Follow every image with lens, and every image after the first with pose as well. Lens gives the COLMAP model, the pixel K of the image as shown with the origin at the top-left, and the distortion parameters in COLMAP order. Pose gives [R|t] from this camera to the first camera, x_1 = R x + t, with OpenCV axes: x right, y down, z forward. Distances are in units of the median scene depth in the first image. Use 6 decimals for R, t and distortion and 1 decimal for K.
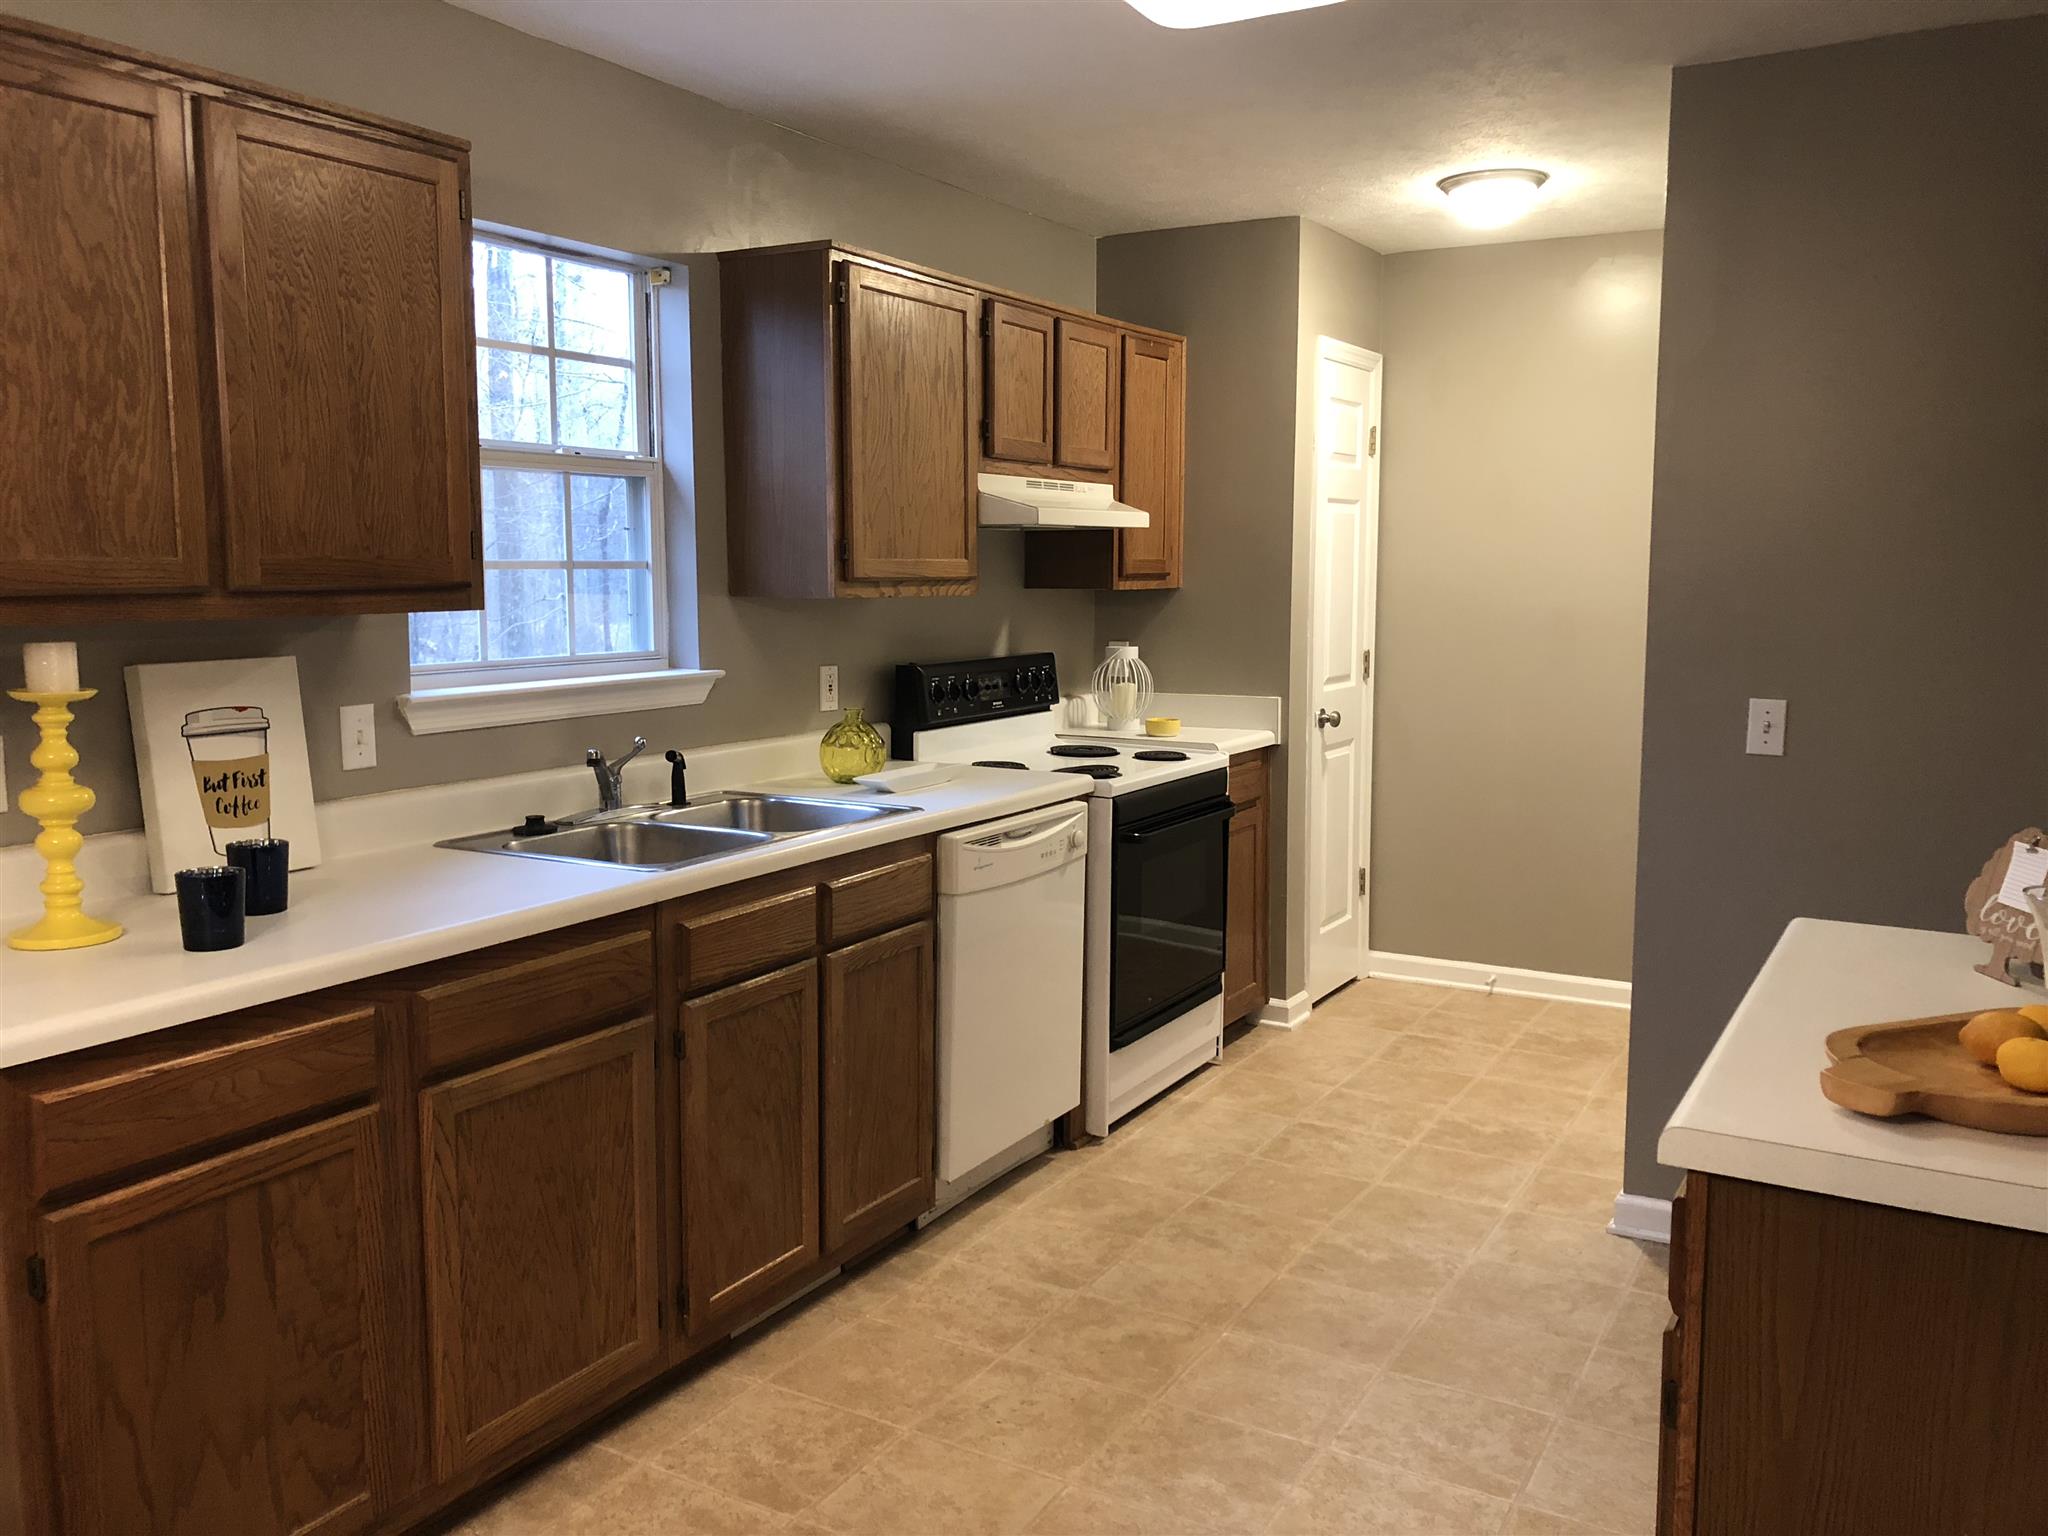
lens RADIAL K [[1688.2, 0, 995.3], [0, 1688.2, 756.6], [0, 0, 1]] dist [0.034836, -0.019198]
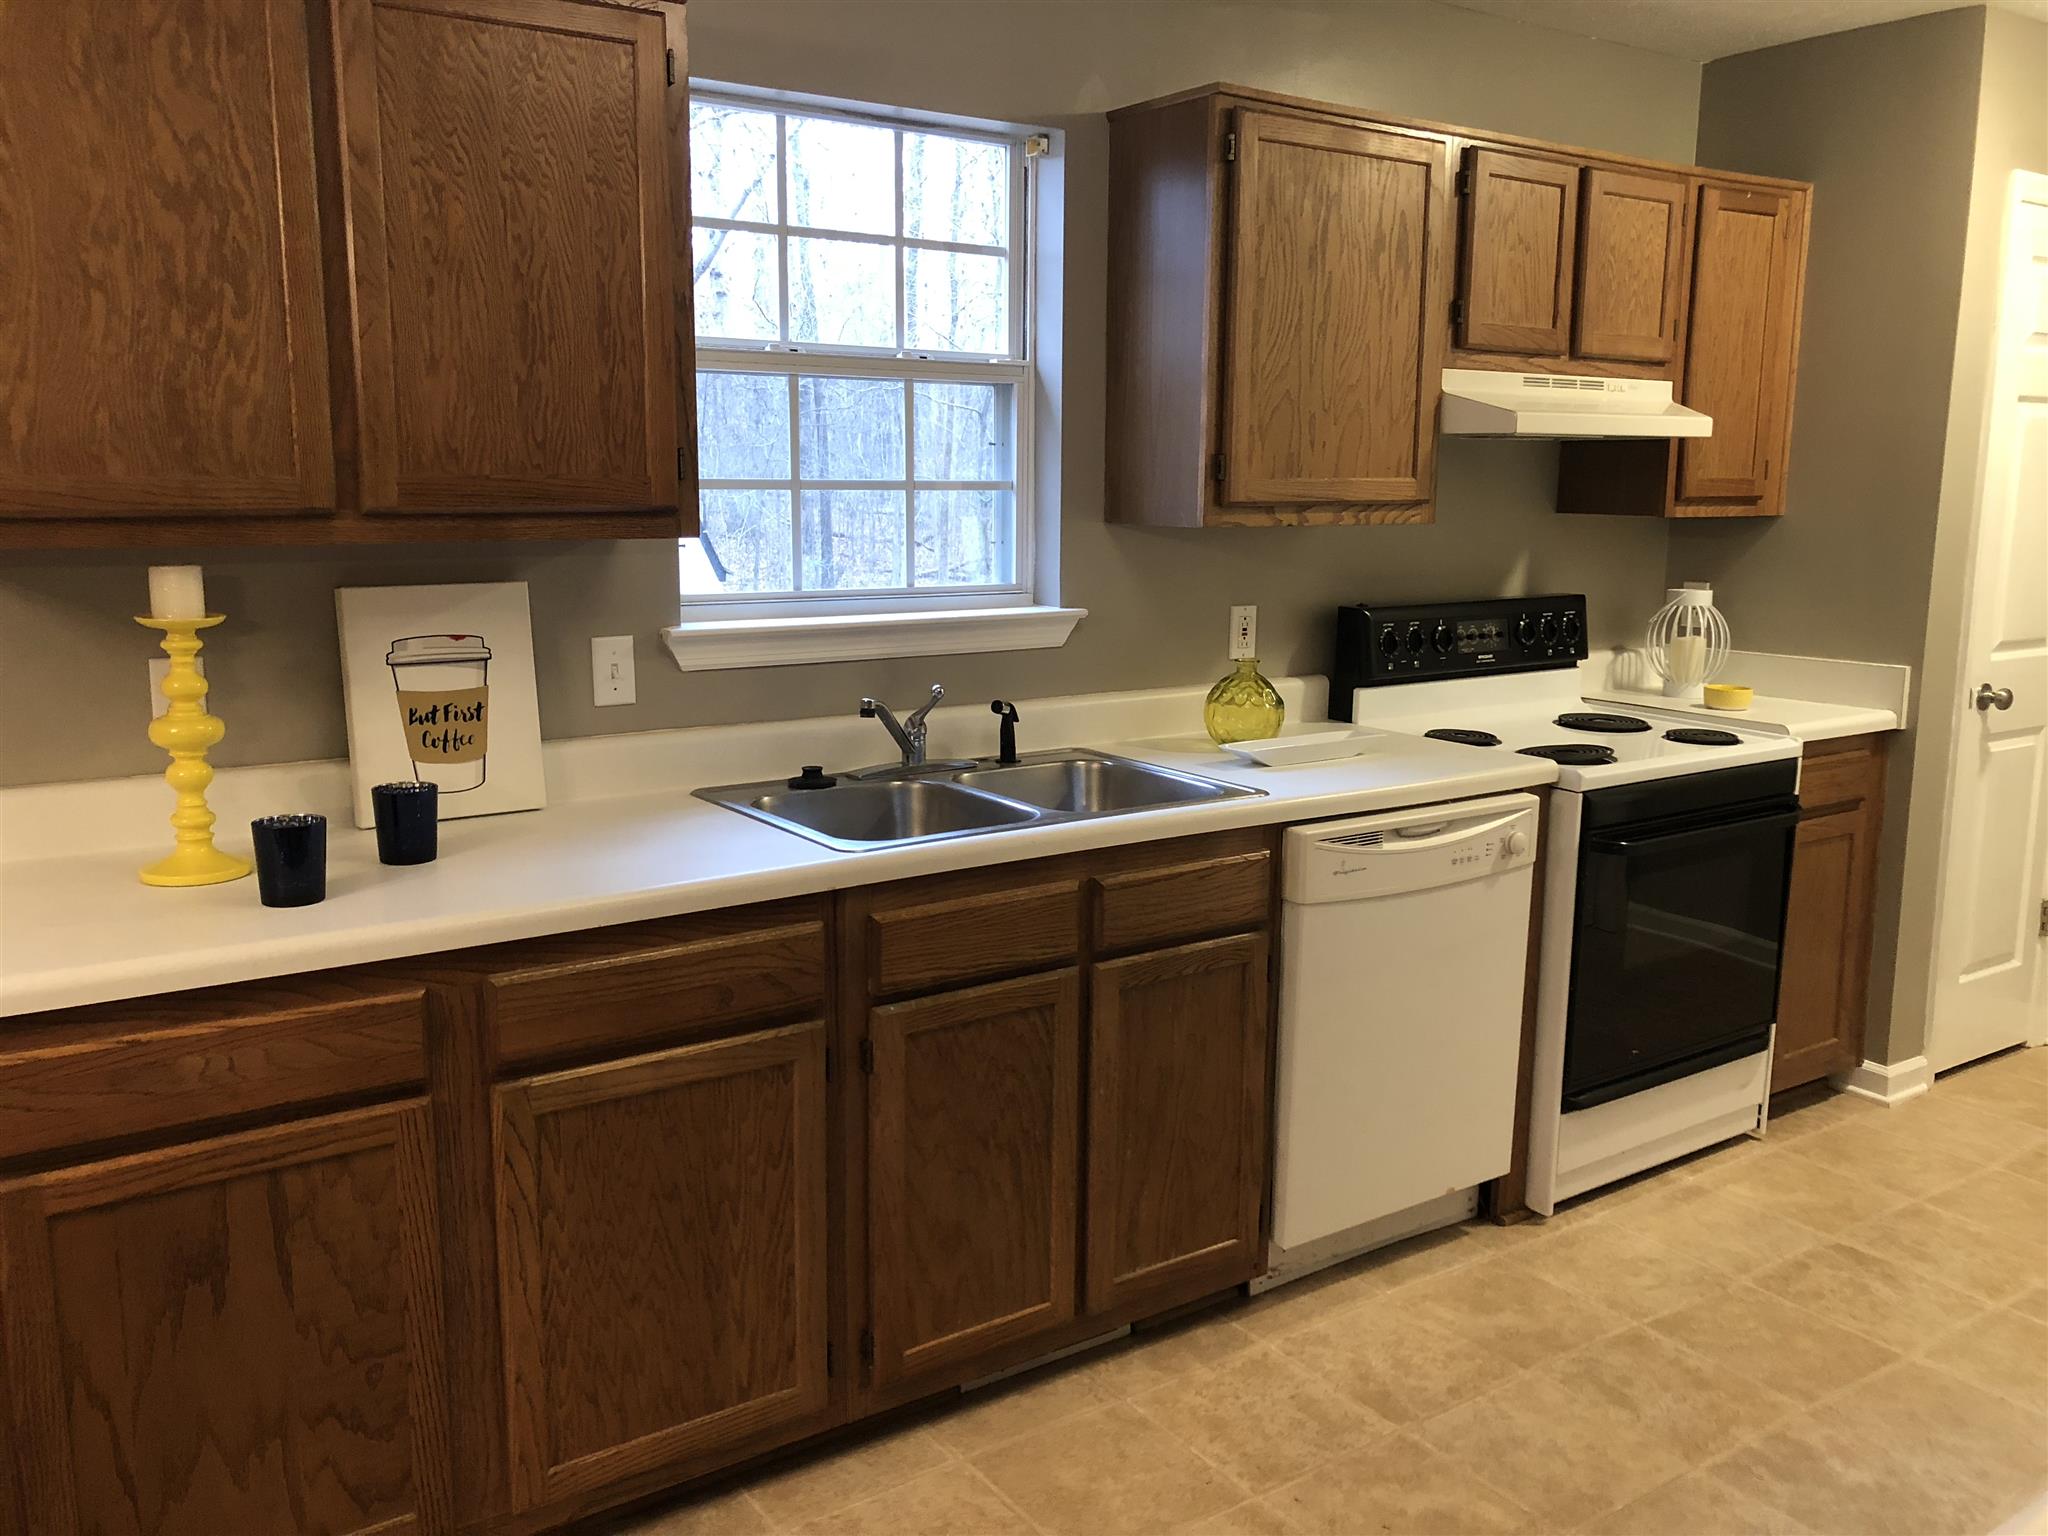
lens RADIAL K [[1697.1, 0, 1015.8], [0, 1697.1, 751.9], [0, 0, 1]] dist [0.023092, -0.003440]
pose [[0.907458, 0.076877, -0.413049, 0.176541], [-0.055981, 0.996475, 0.062475, -0.031683], [0.416396, -0.033571, 0.908563, 0.209293]]
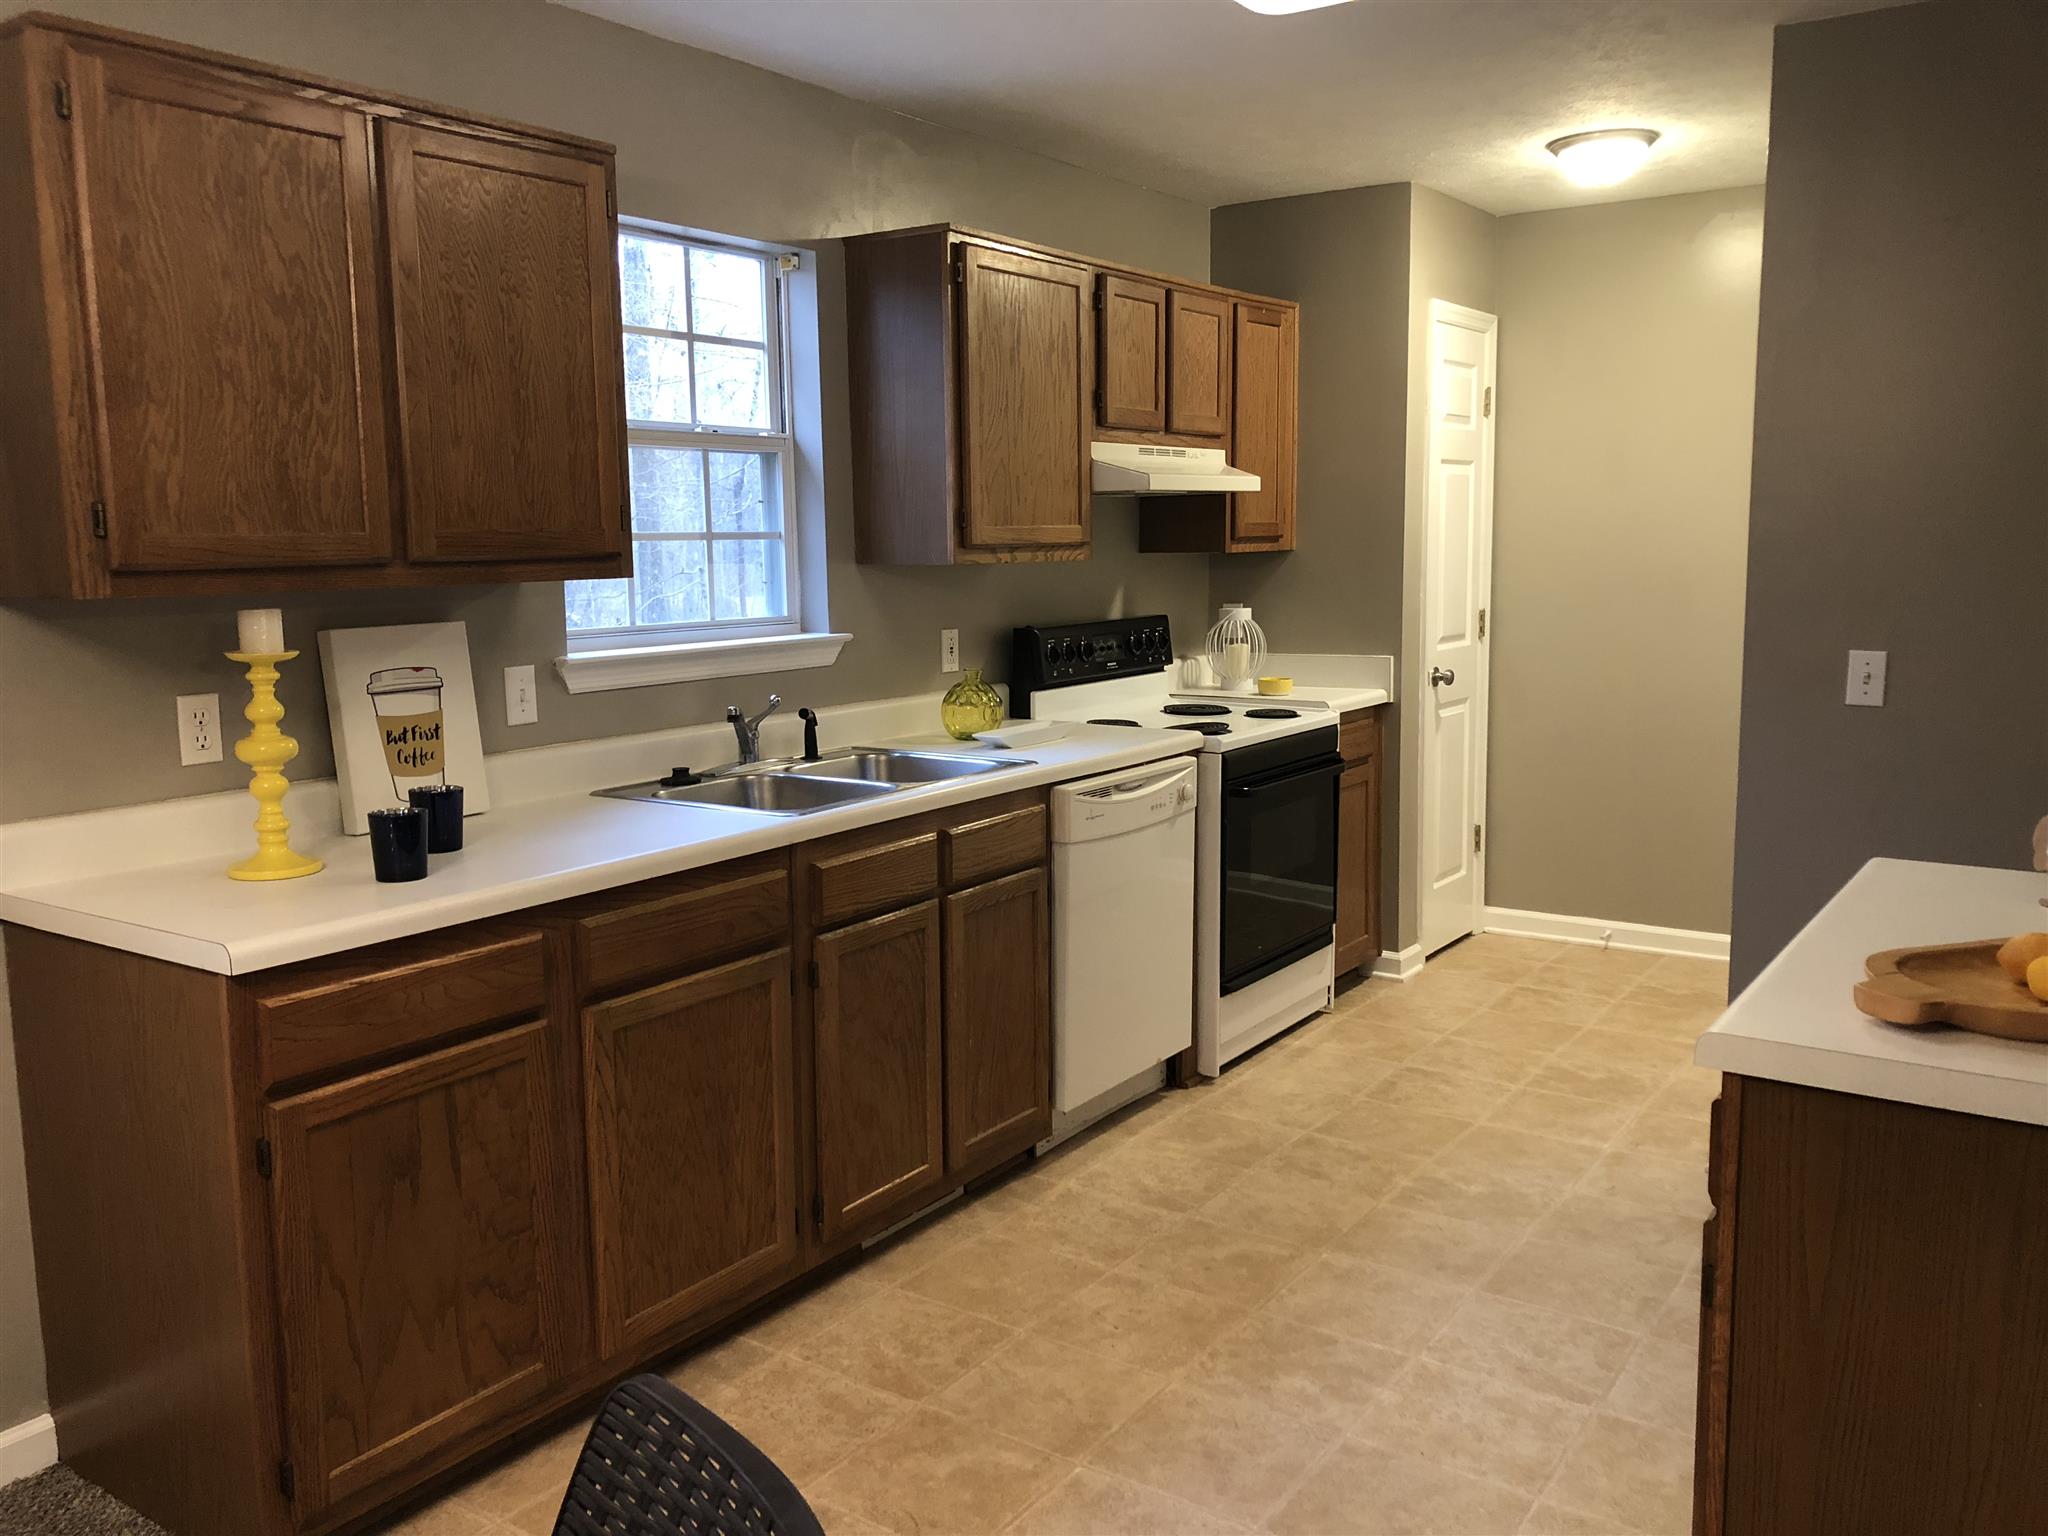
lens RADIAL K [[1686.1, 0, 992.0], [0, 1686.1, 765.2], [0, 0, 1]] dist [0.078179, -0.158820]
pose [[0.996801, -0.003720, -0.079843, 0.012751], [0.005547, 0.999728, 0.022672, 0.008727], [0.079737, -0.023043, 0.996550, -0.057468]]
